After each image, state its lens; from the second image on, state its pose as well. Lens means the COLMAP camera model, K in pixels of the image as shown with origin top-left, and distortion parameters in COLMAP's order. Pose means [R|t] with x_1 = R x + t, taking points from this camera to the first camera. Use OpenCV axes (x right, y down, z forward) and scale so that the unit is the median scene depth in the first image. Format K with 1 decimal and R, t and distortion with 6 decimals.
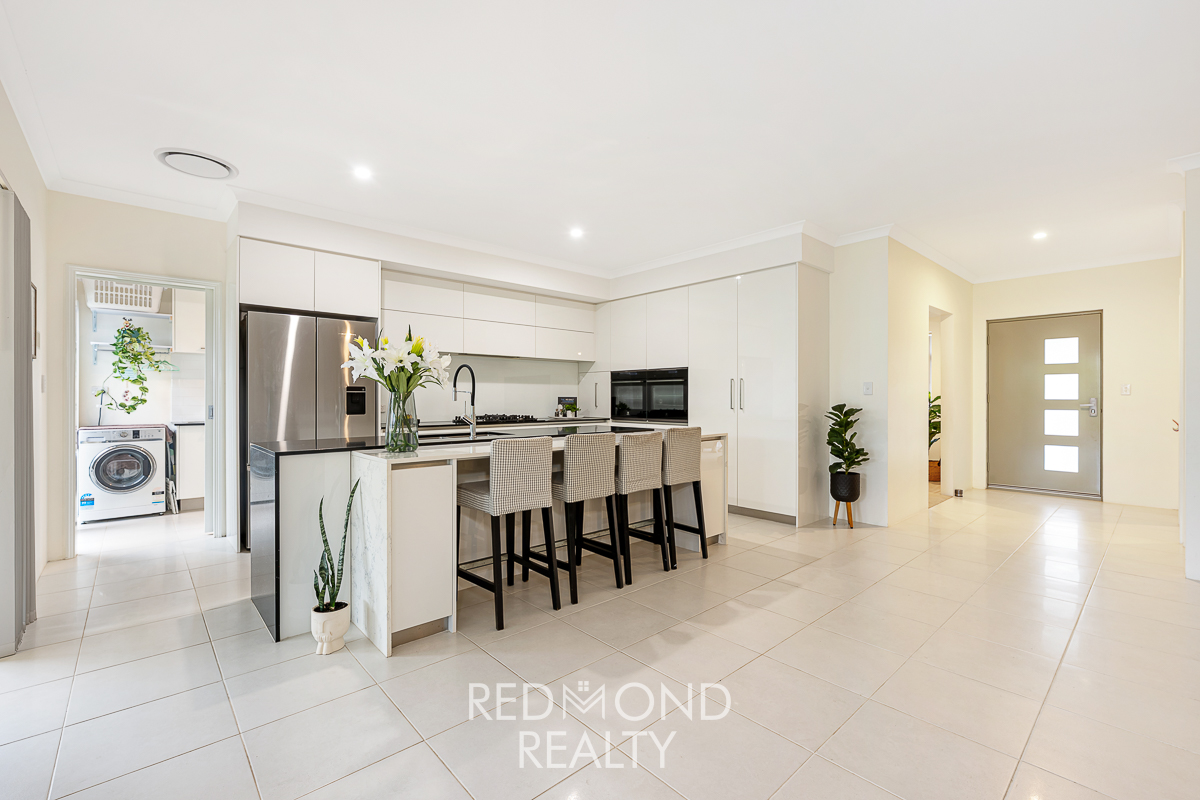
lens RADIAL K [[516.2, 0, 600.0], [0, 516.2, 400.0], [0, 0, 1]] dist [-0.000384, -0.000297]
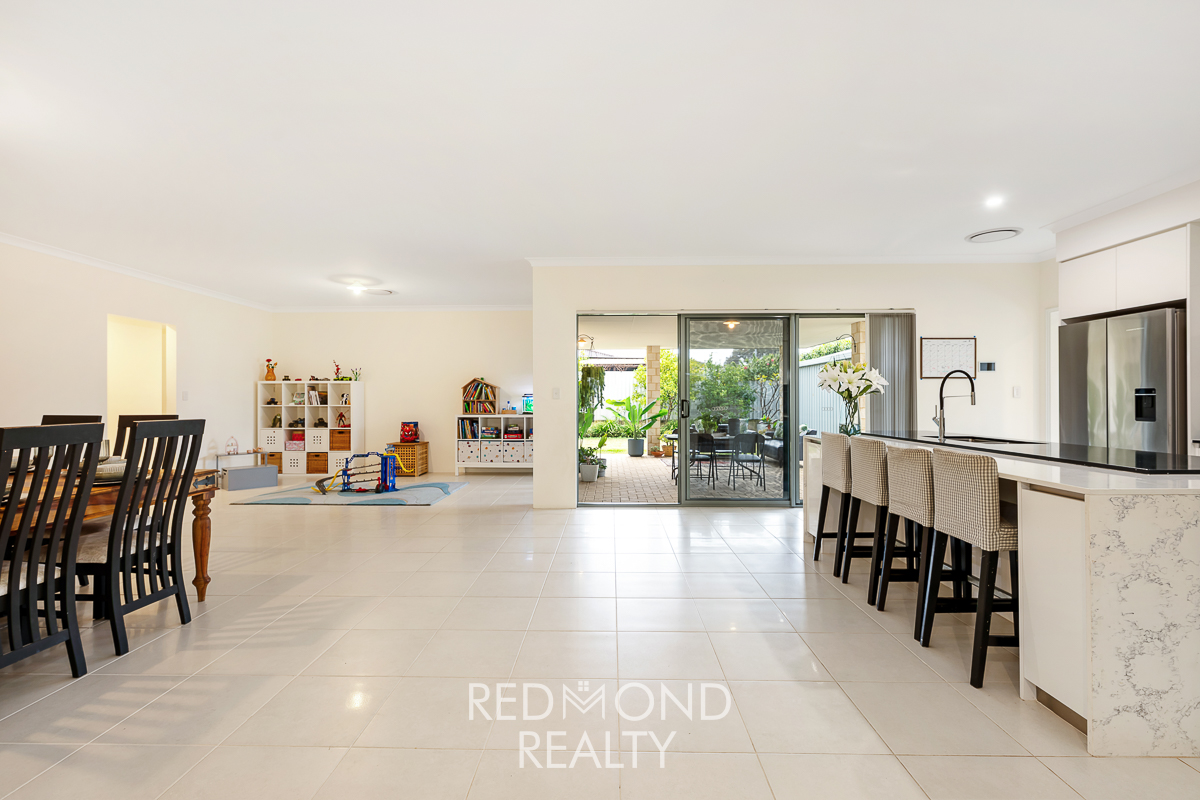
lens RADIAL K [[529.5, 0, 600.5], [0, 529.5, 397.7], [0, 0, 1]] dist [-0.000889, -0.000252]
pose [[-0.686554, -0.001210, -0.727078, 0.674550], [-0.001836, 0.999998, 0.000070, -0.007966], [0.727076, 0.001383, -0.686555, 0.814136]]
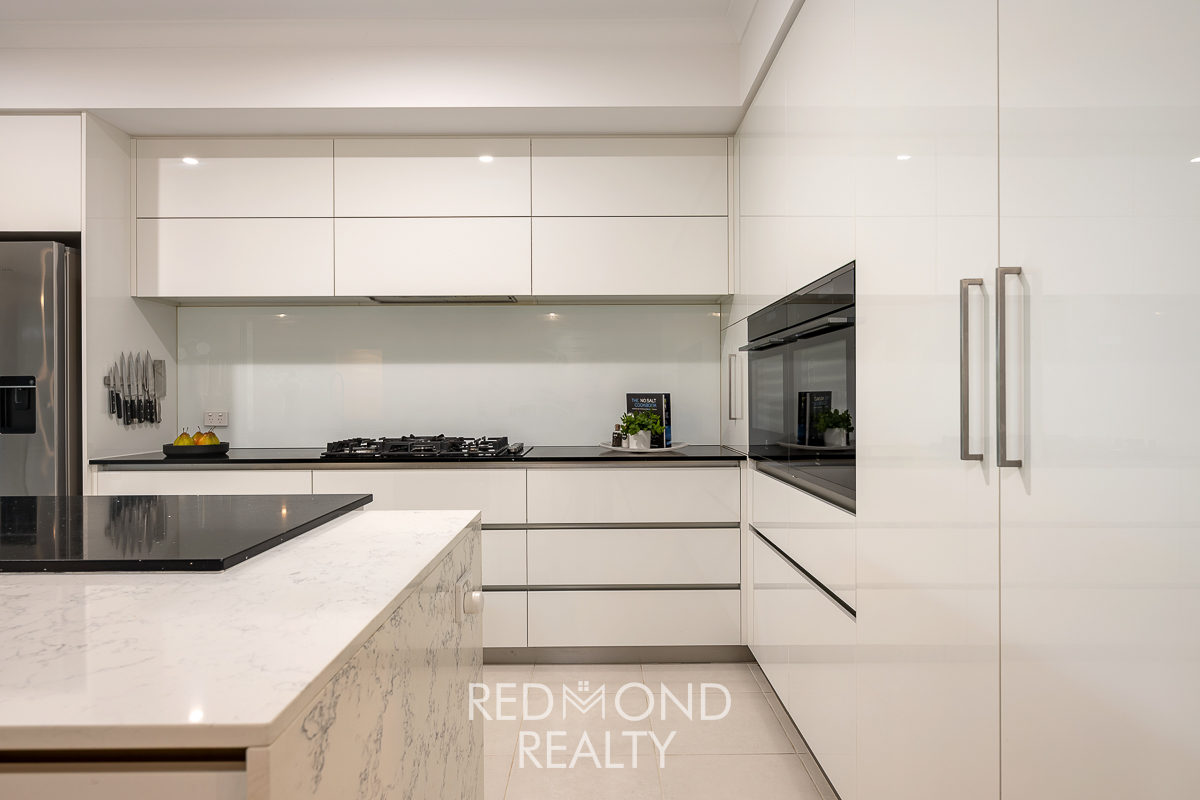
lens RADIAL K [[687.2, 0, 600.0], [0, 687.2, 400.0], [0, 0, 1]] dist [-0.002999, -0.000595]
pose [[0.744832, -0.001589, -0.667251, 0.316696], [0.001953, 0.999998, -0.000201, -0.001785], [0.667250, -0.001154, 0.744833, 0.761685]]
